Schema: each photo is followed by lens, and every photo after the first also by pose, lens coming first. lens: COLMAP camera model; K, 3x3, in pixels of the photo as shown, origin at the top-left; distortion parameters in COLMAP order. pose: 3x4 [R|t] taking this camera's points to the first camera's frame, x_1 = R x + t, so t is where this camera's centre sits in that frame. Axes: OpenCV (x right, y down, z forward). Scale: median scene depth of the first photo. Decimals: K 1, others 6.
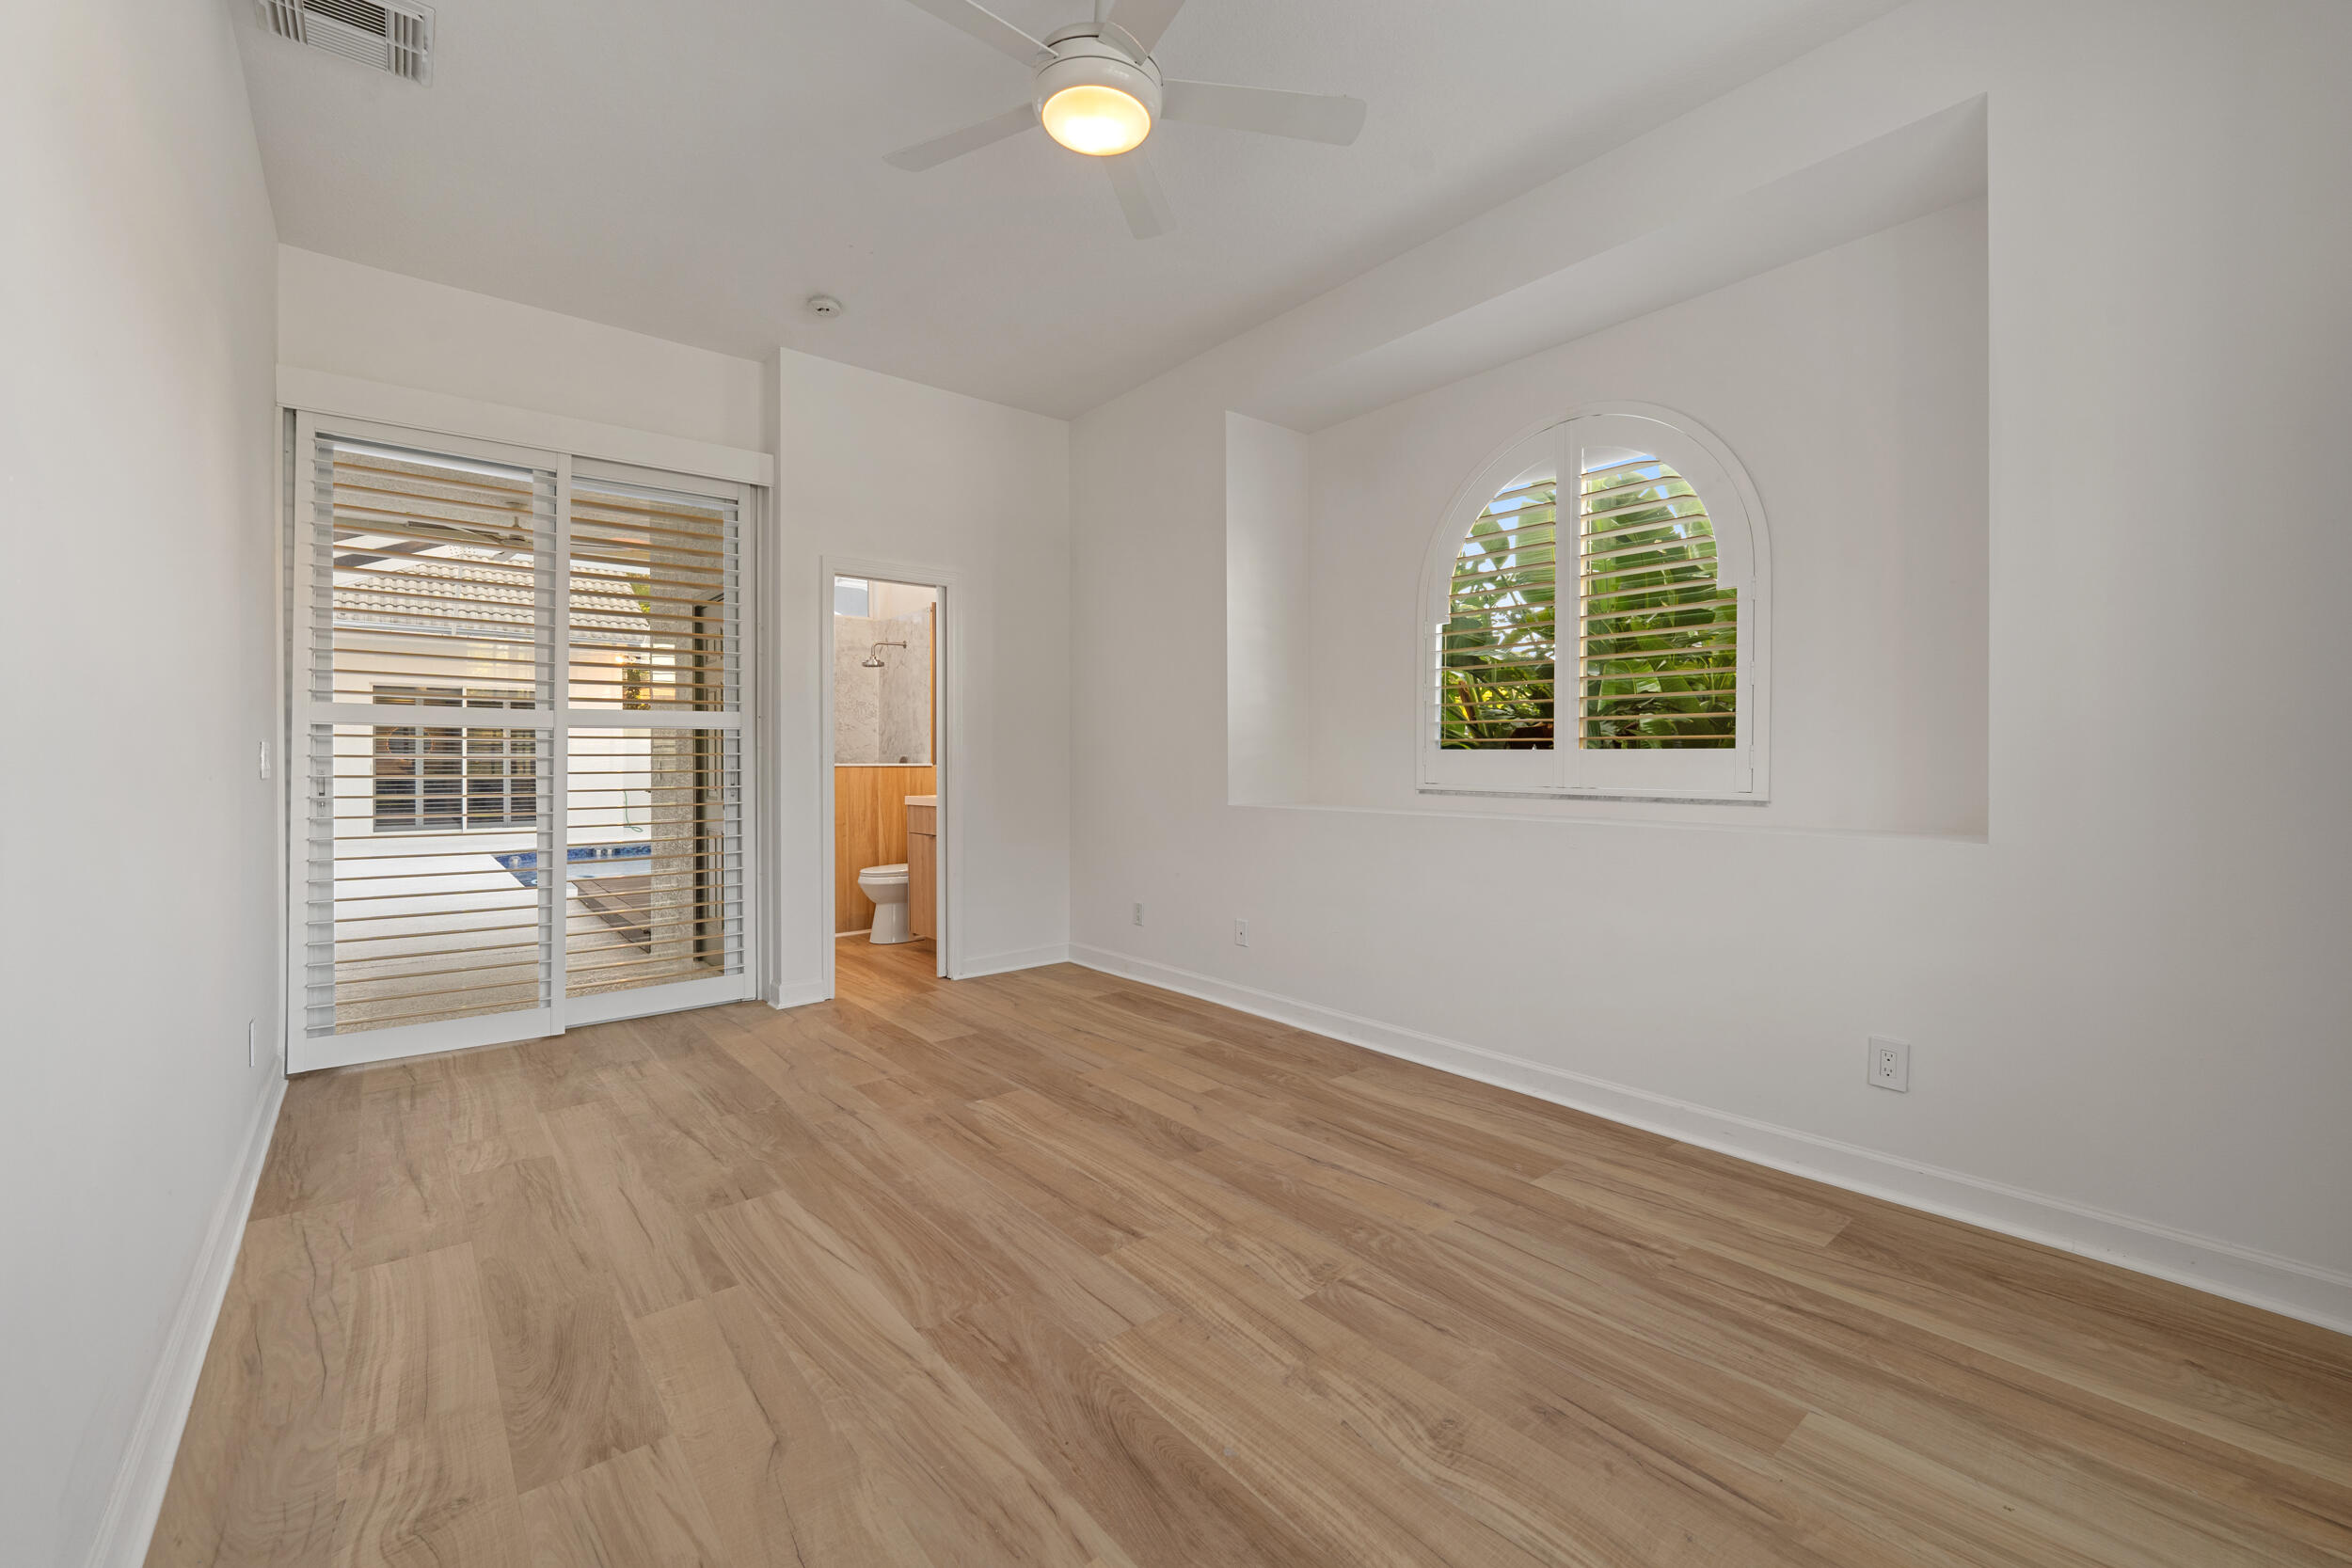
lens RADIAL K [[973.3, 0, 1171.1], [0, 973.3, 781.9], [0, 0, 1]] dist [-0.001049, -0.000343]
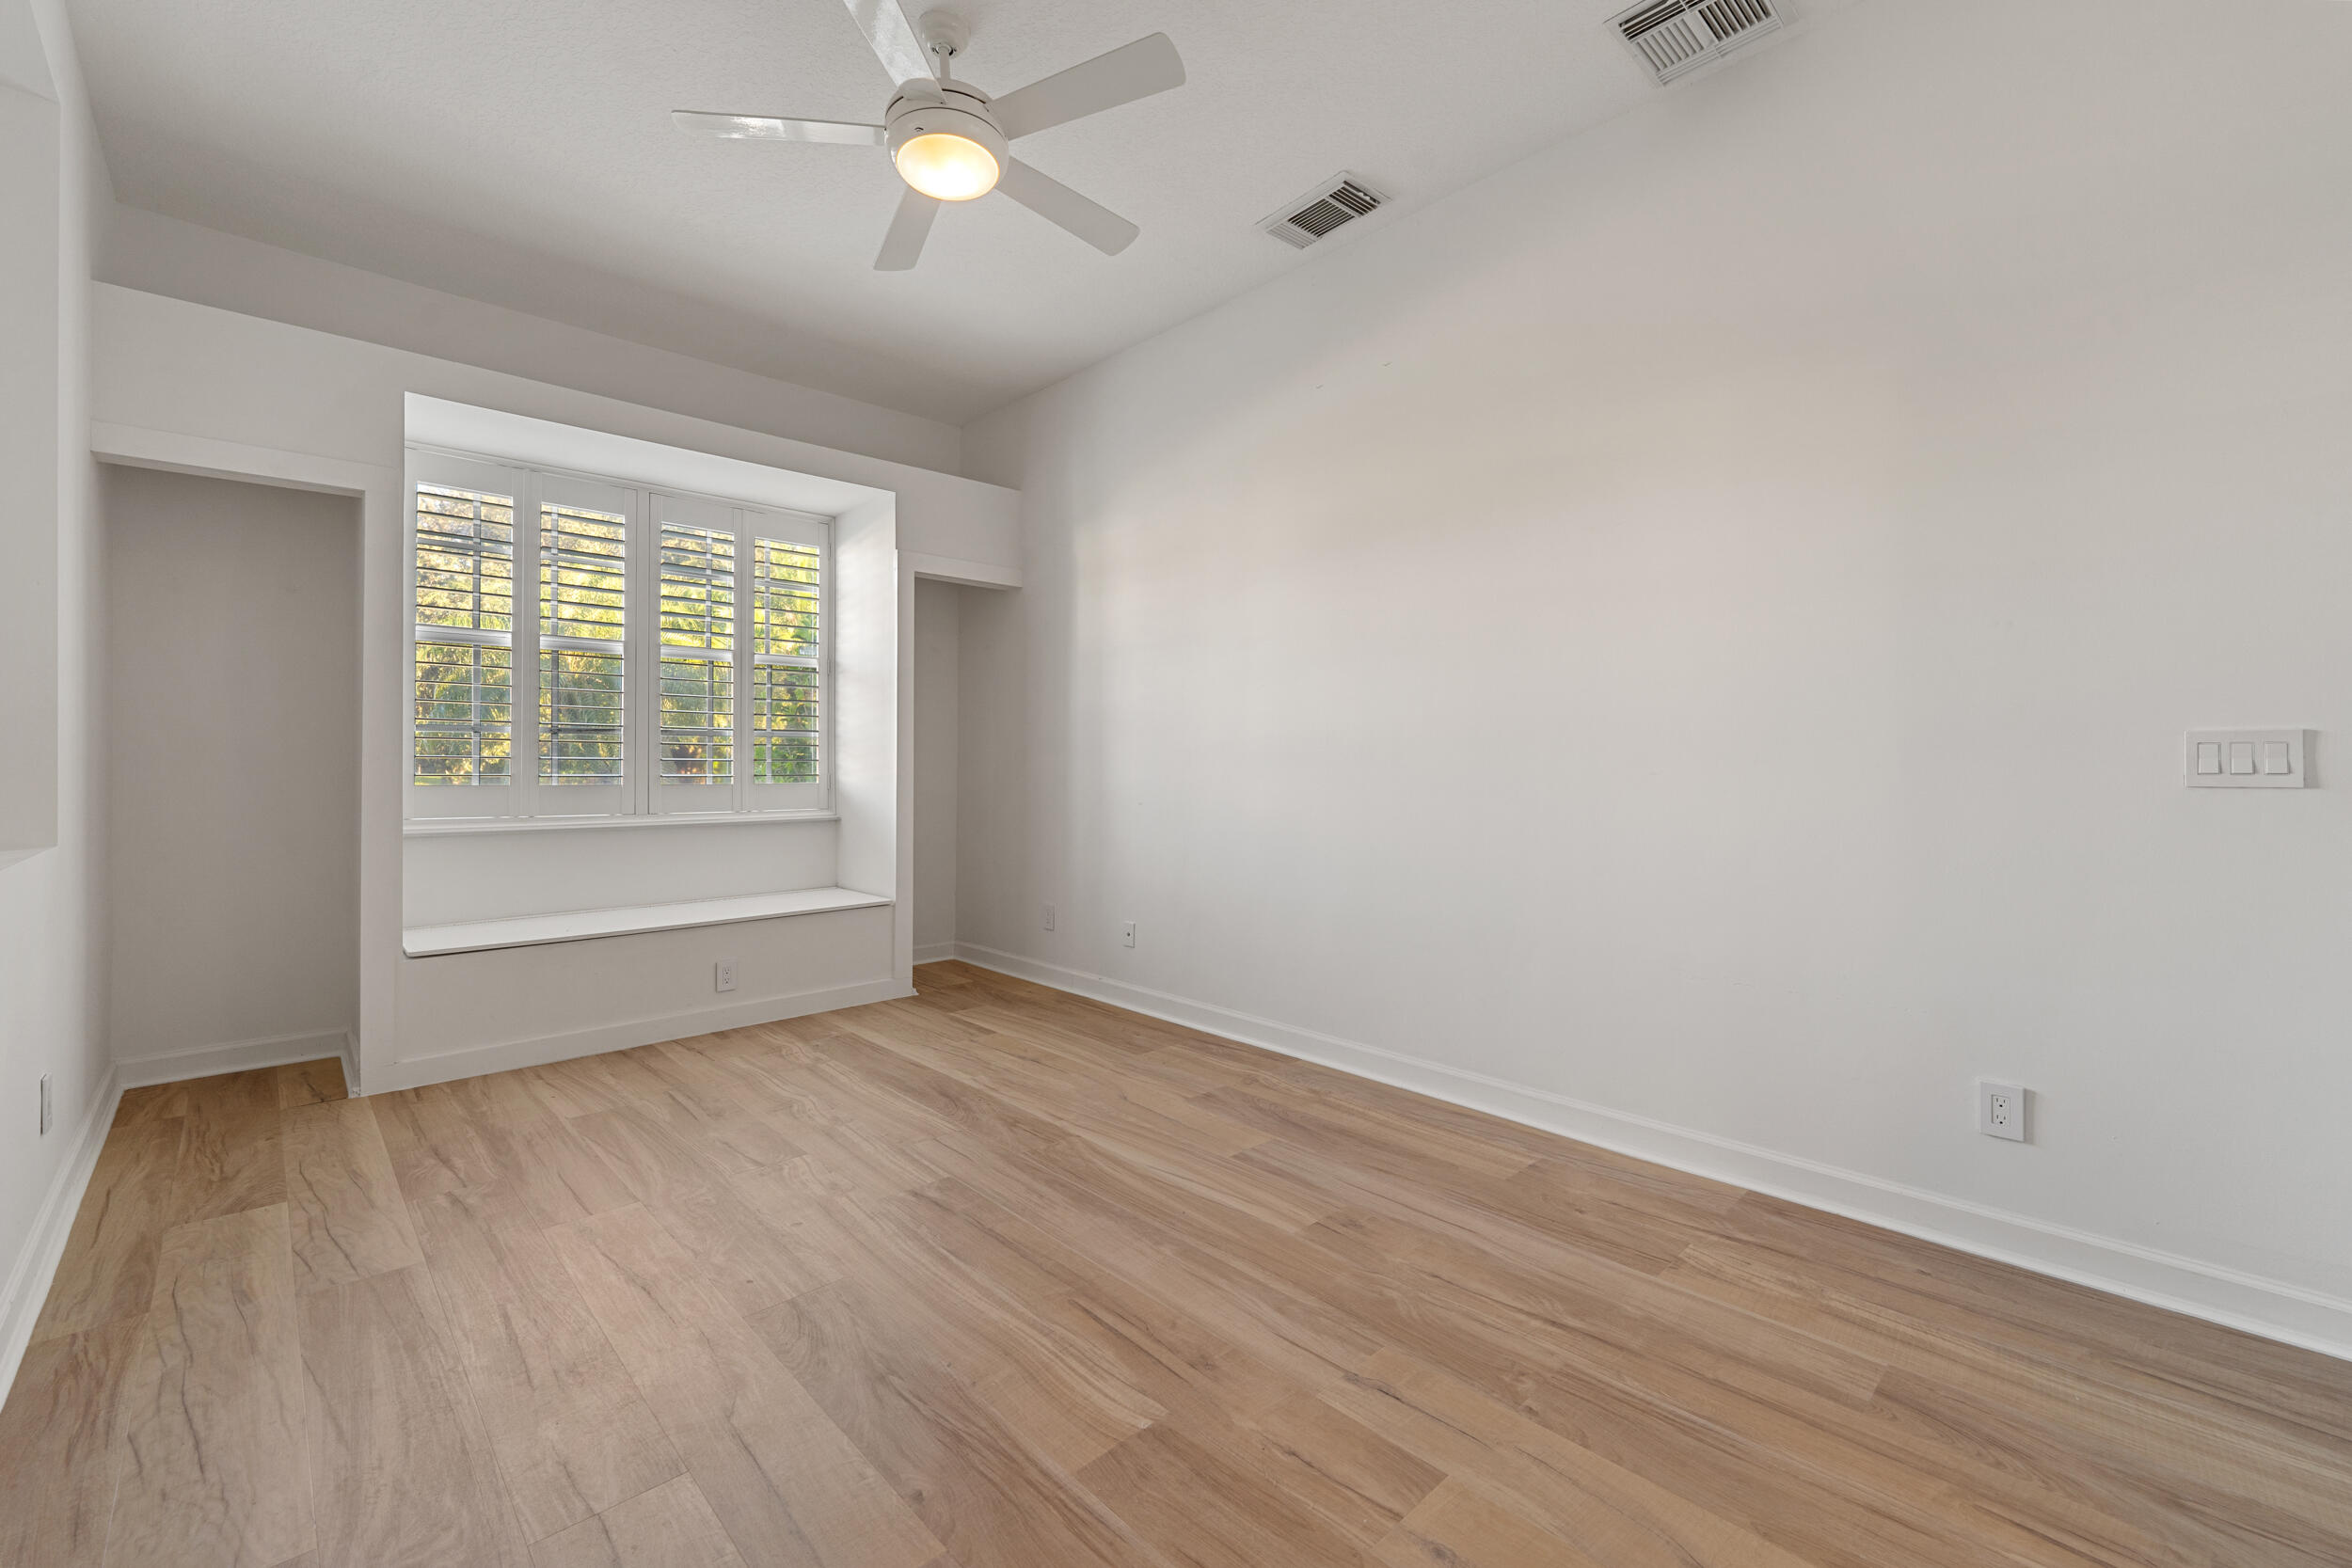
lens RADIAL K [[973.3, 0, 1171.1], [0, 973.3, 781.9], [0, 0, 1]] dist [-0.001049, -0.000343]
pose [[-0.996793, 0.003872, -0.079928, -0.253009], [0.000280, 0.998991, 0.044900, -0.050804], [0.080022, 0.044733, -0.995789, 2.217799]]
